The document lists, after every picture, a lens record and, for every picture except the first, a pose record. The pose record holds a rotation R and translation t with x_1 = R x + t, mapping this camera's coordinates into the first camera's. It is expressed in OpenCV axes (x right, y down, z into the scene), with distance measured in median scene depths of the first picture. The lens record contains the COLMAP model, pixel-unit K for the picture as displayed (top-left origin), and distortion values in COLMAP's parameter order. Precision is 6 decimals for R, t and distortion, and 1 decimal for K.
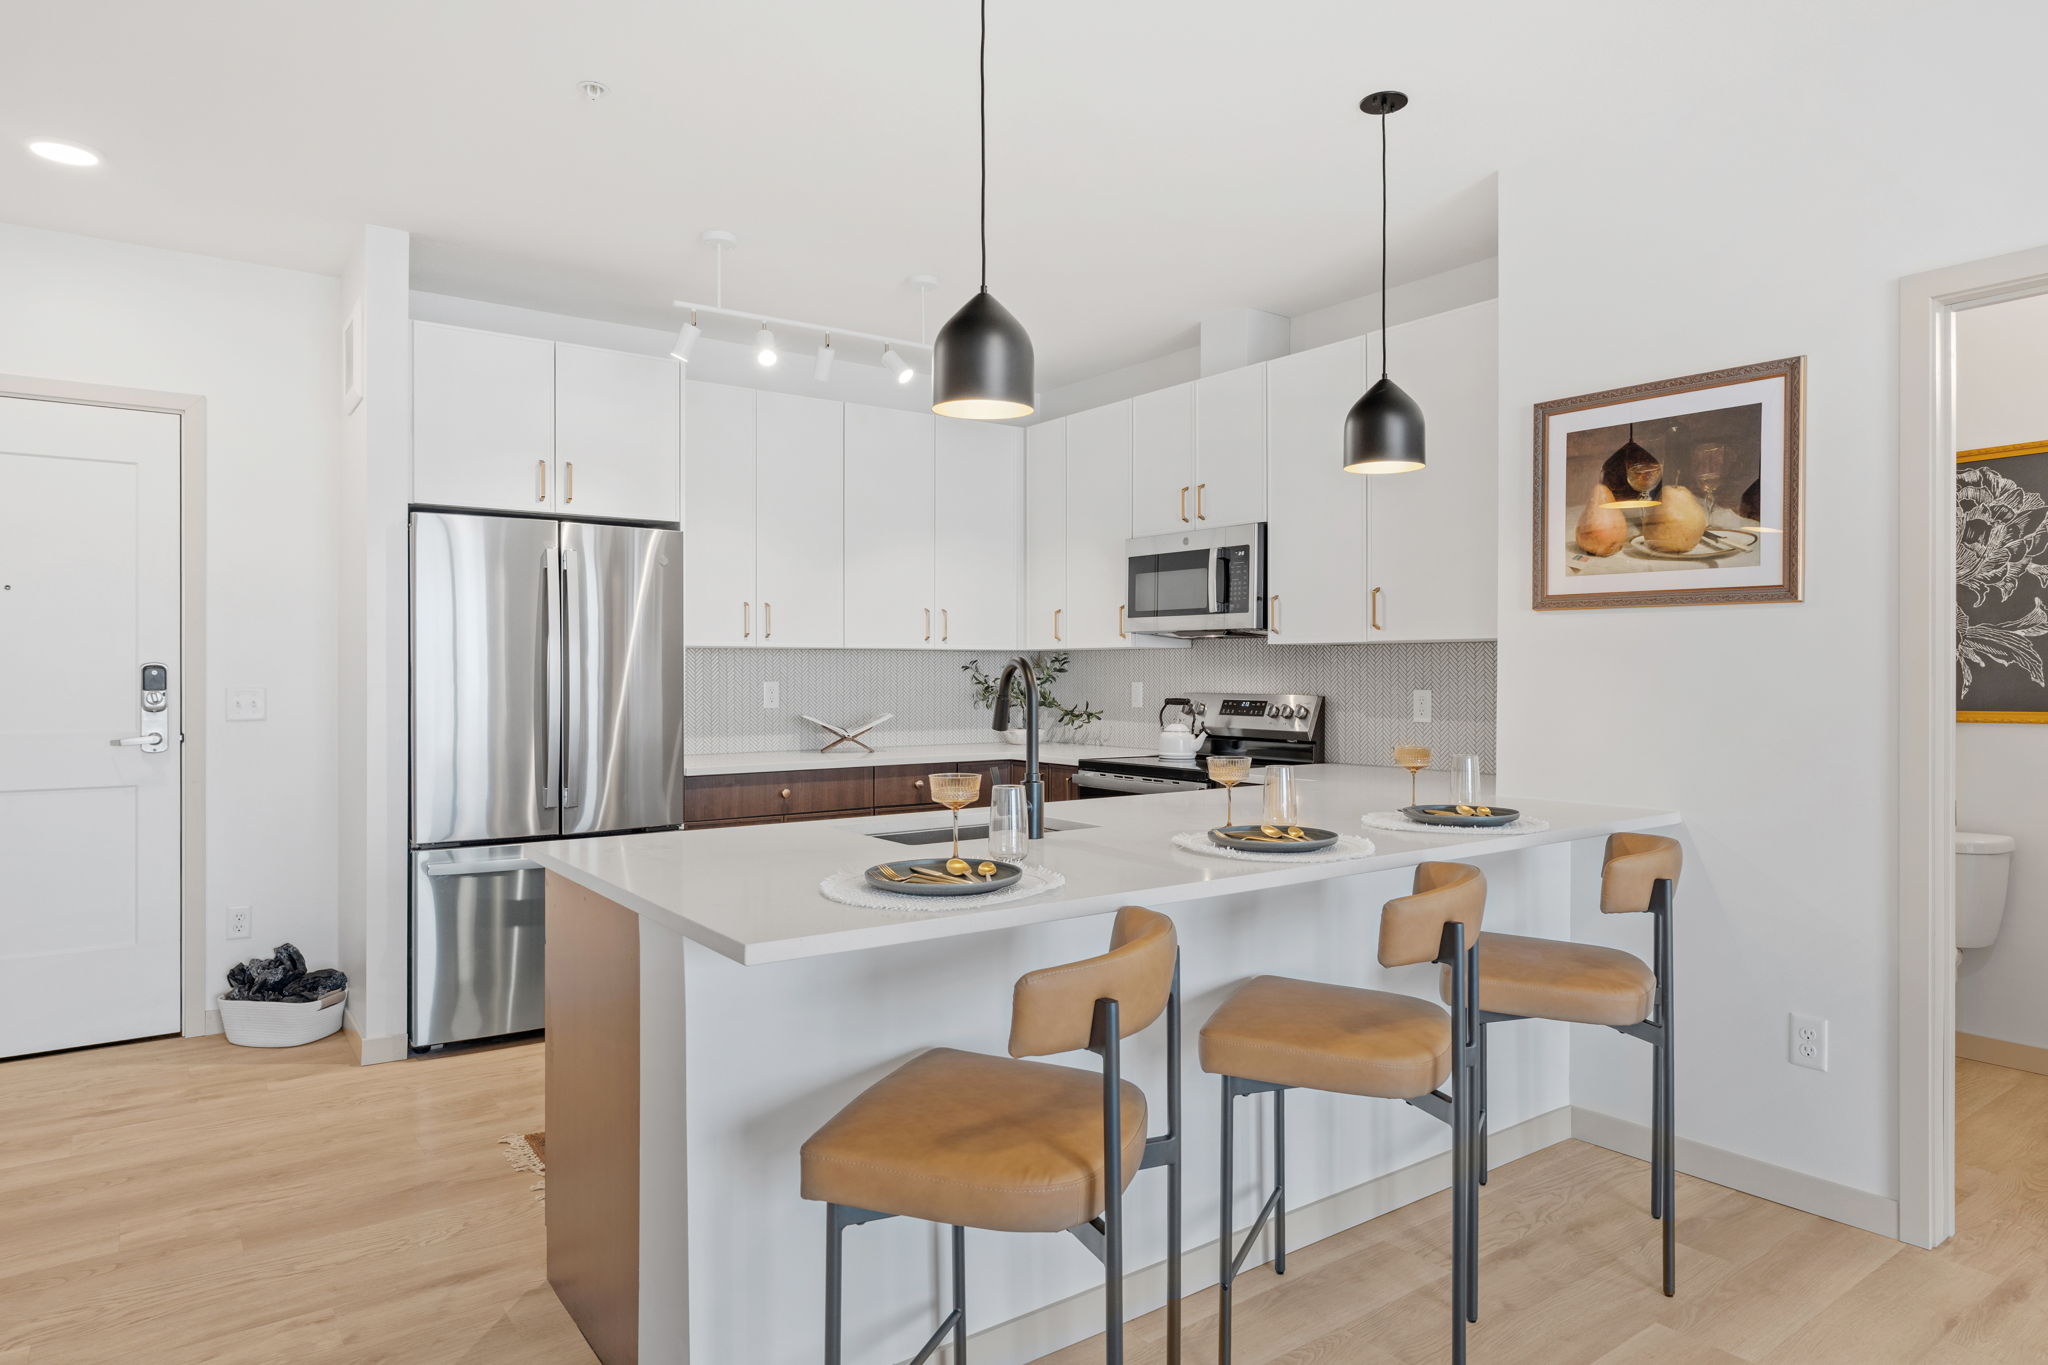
lens RADIAL K [[1205.6, 0, 1028.5], [0, 1205.6, 675.6], [0, 0, 1]] dist [-0.003896, -0.001678]
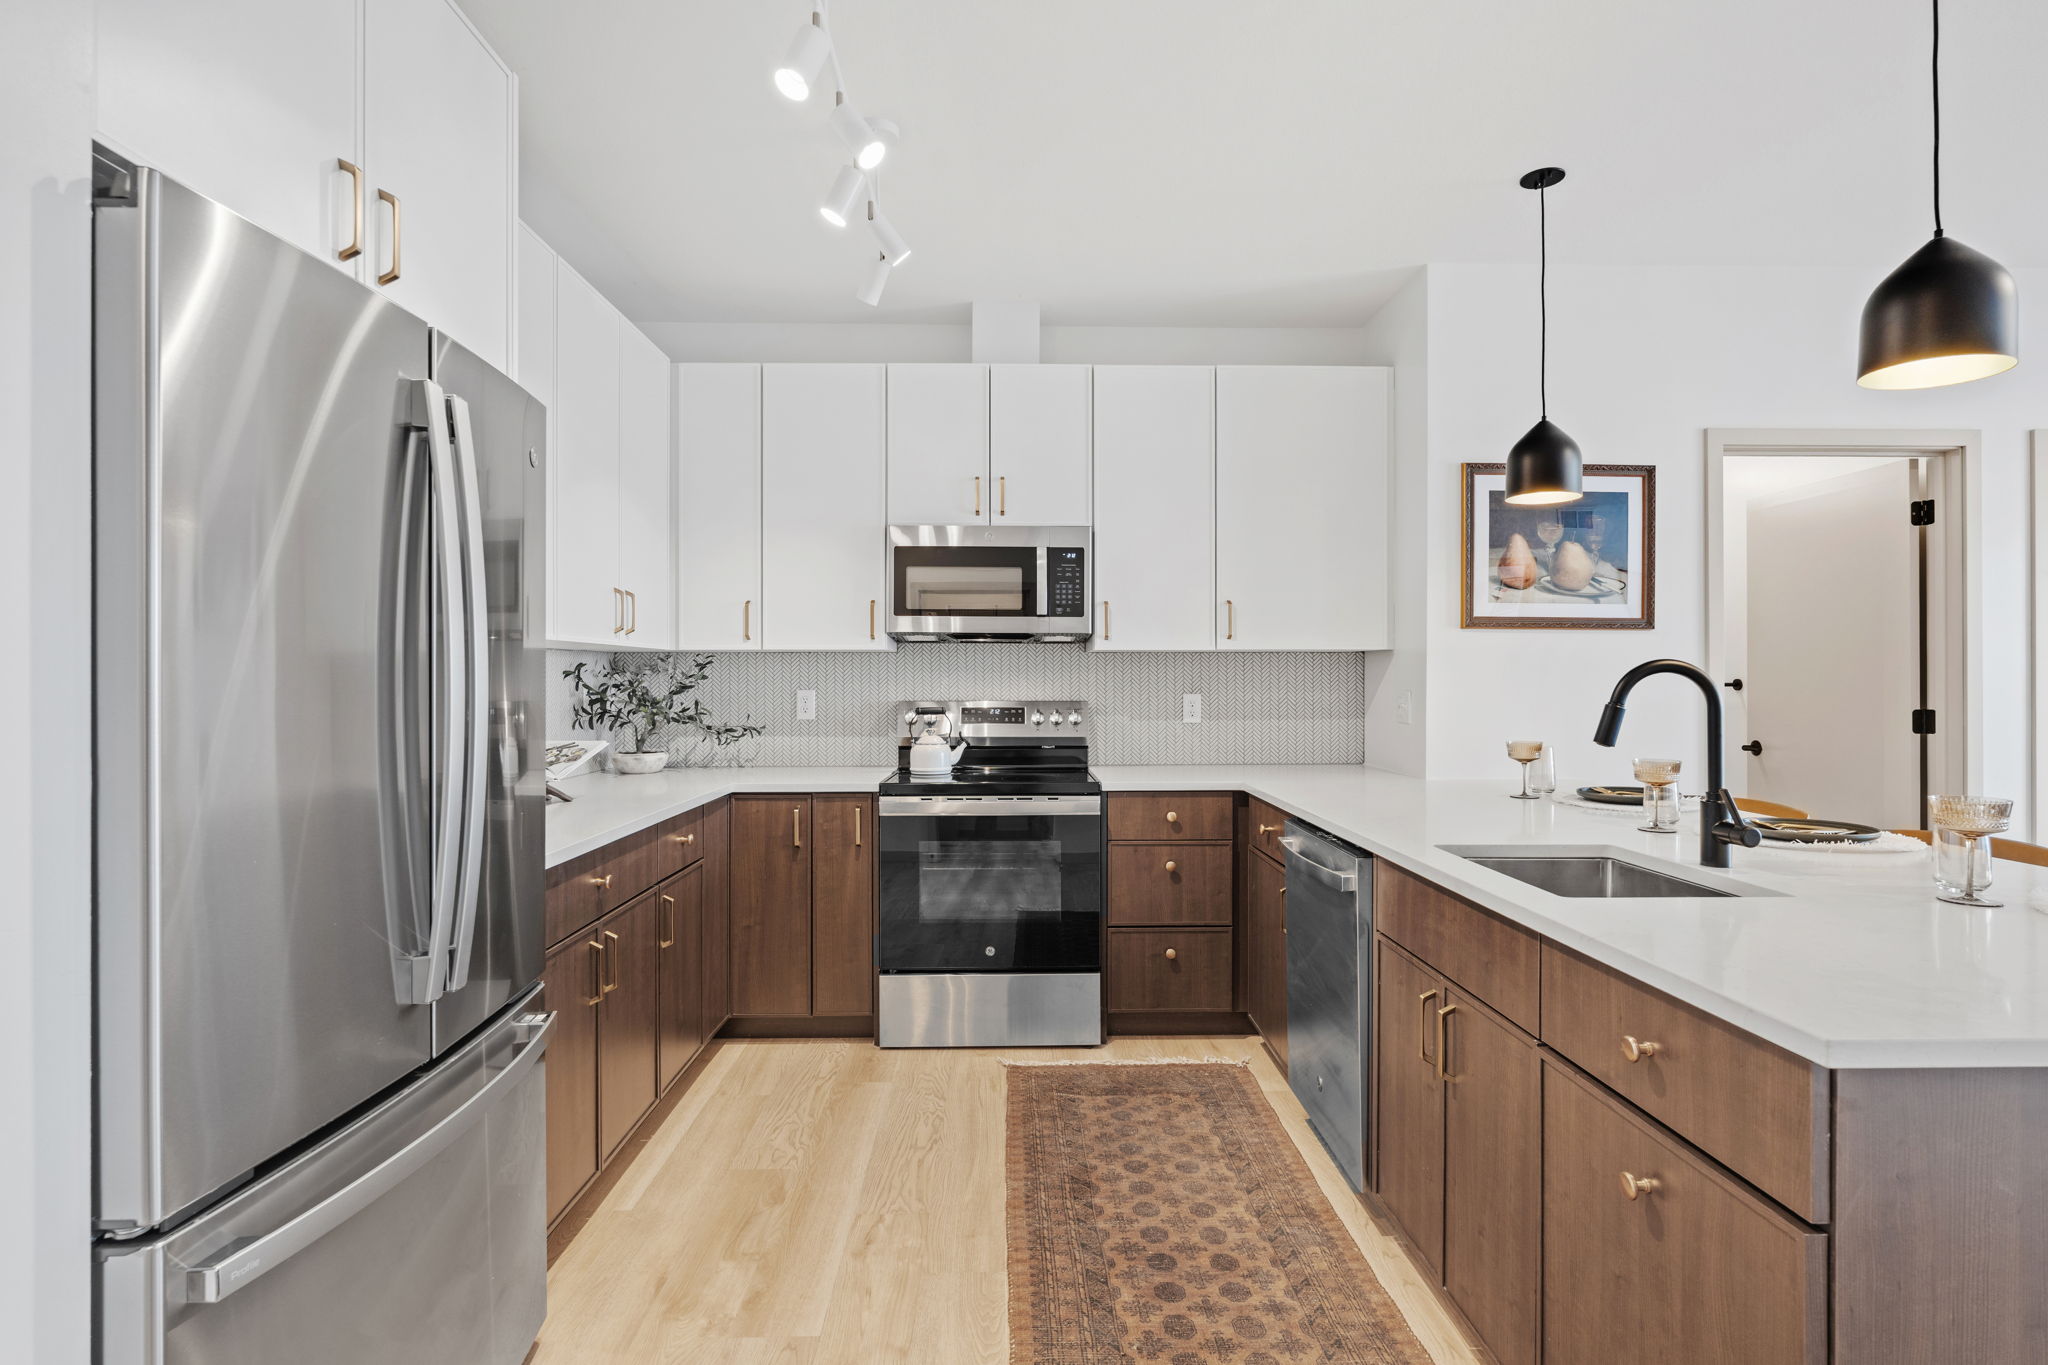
lens RADIAL K [[976.7, 0, 1025.4], [0, 976.7, 668.1], [0, 0, 1]] dist [-0.000930, 0.000150]
pose [[0.575898, 0.008788, 0.817475, -0.566321], [0.003192, 0.999910, -0.012998, -0.001039], [-0.817516, 0.010095, 0.575818, 0.673257]]
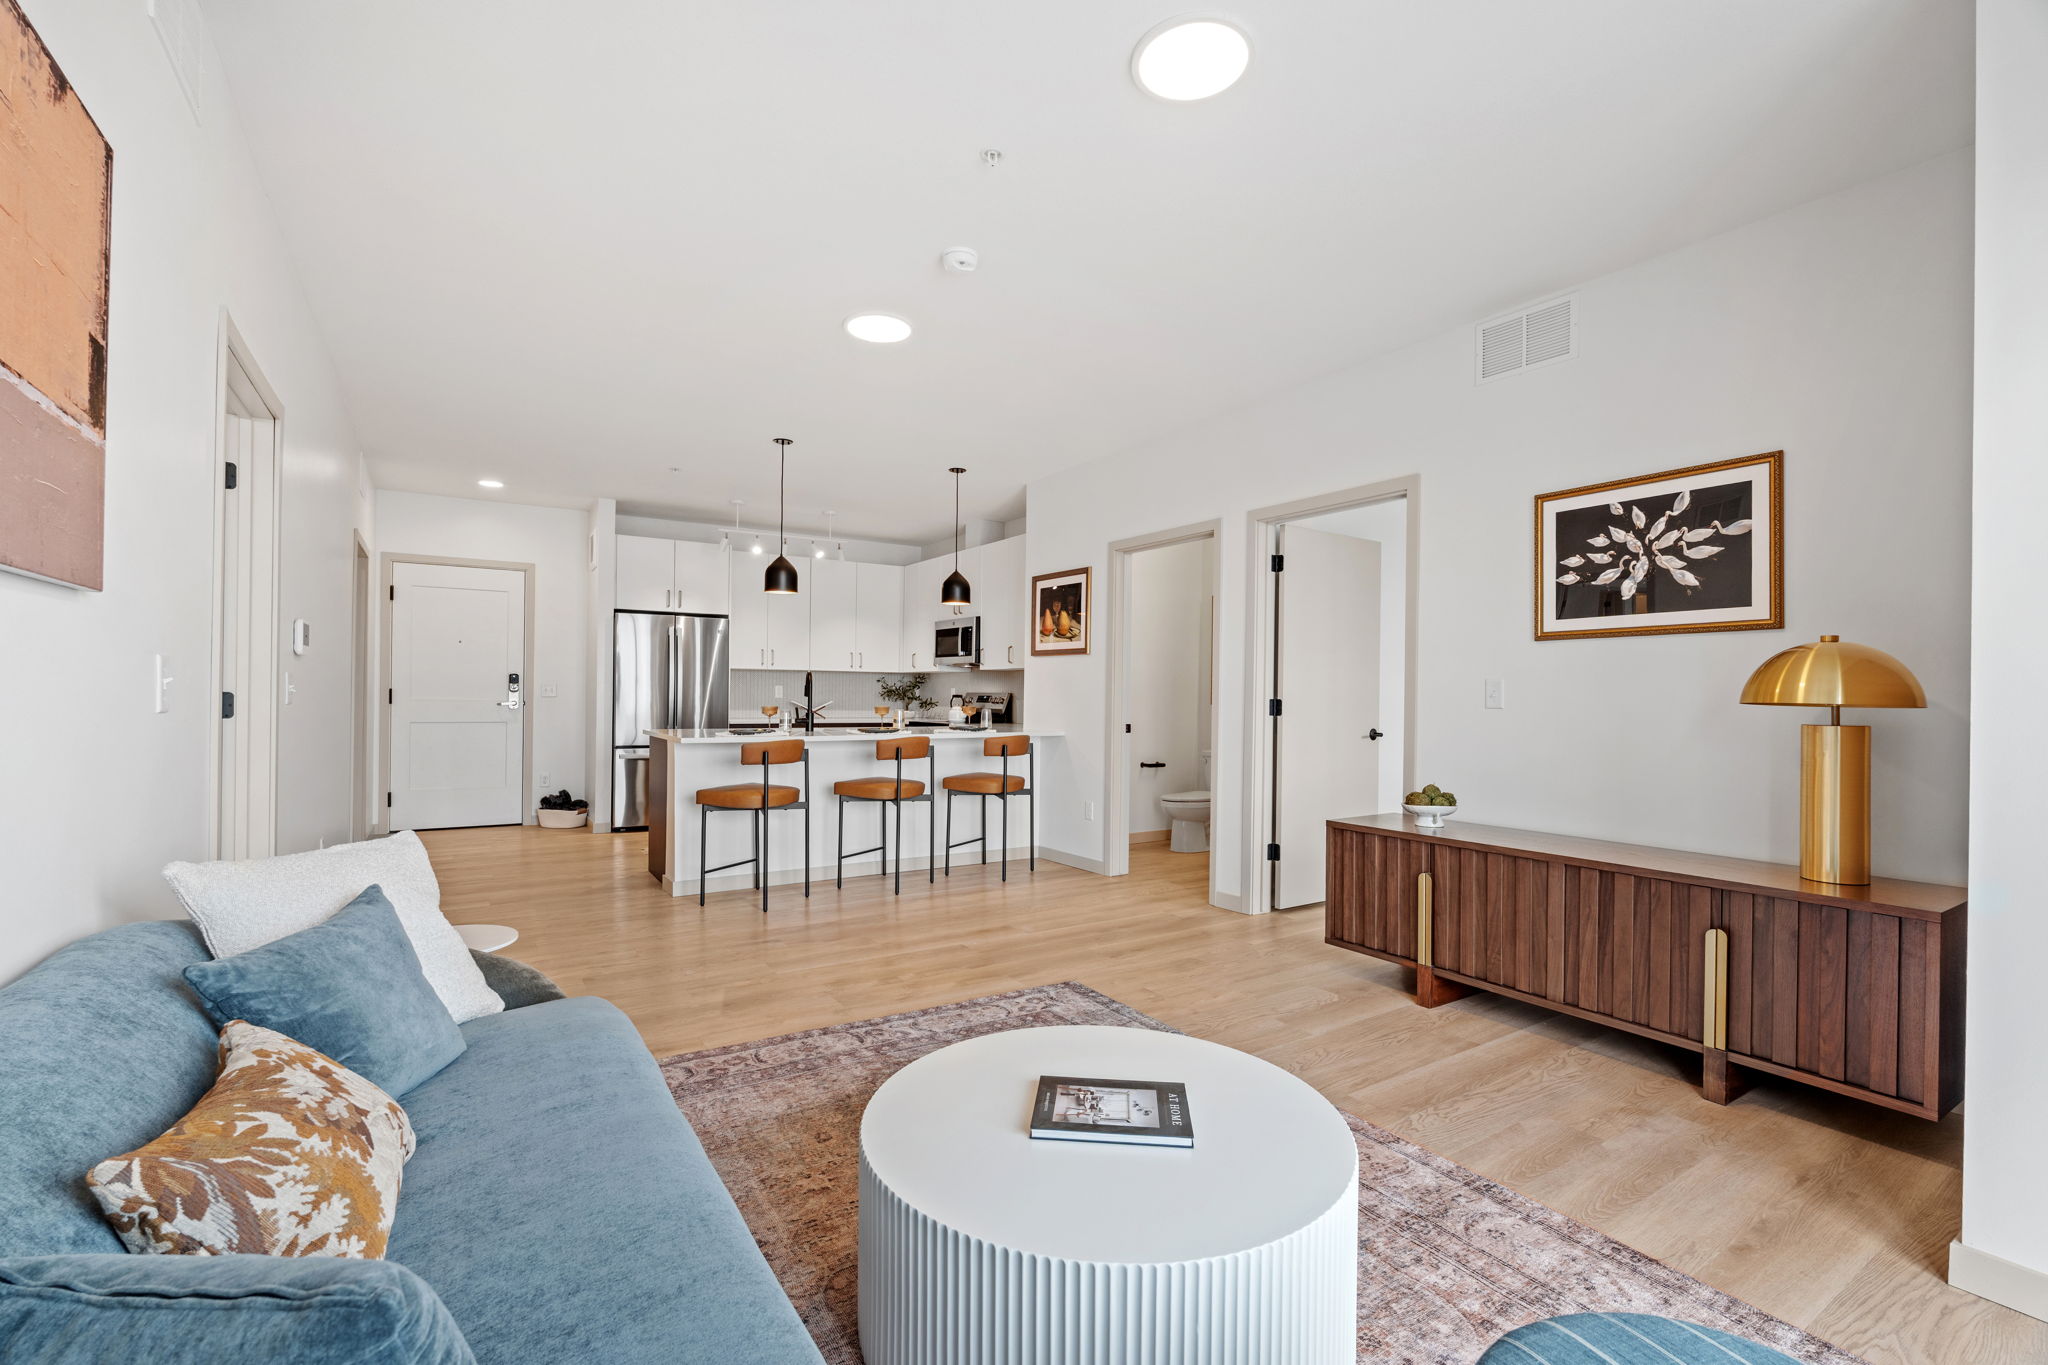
lens RADIAL K [[892.2, 0, 1022.3], [0, 892.2, 699.4], [0, 0, 1]] dist [0.001844, 0.000091]
pose [[0.997912, 0.012224, -0.063420, 0.445156], [-0.012335, 0.999923, -0.001366, 0.036205], [0.063398, 0.002146, 0.997986, -0.787039]]
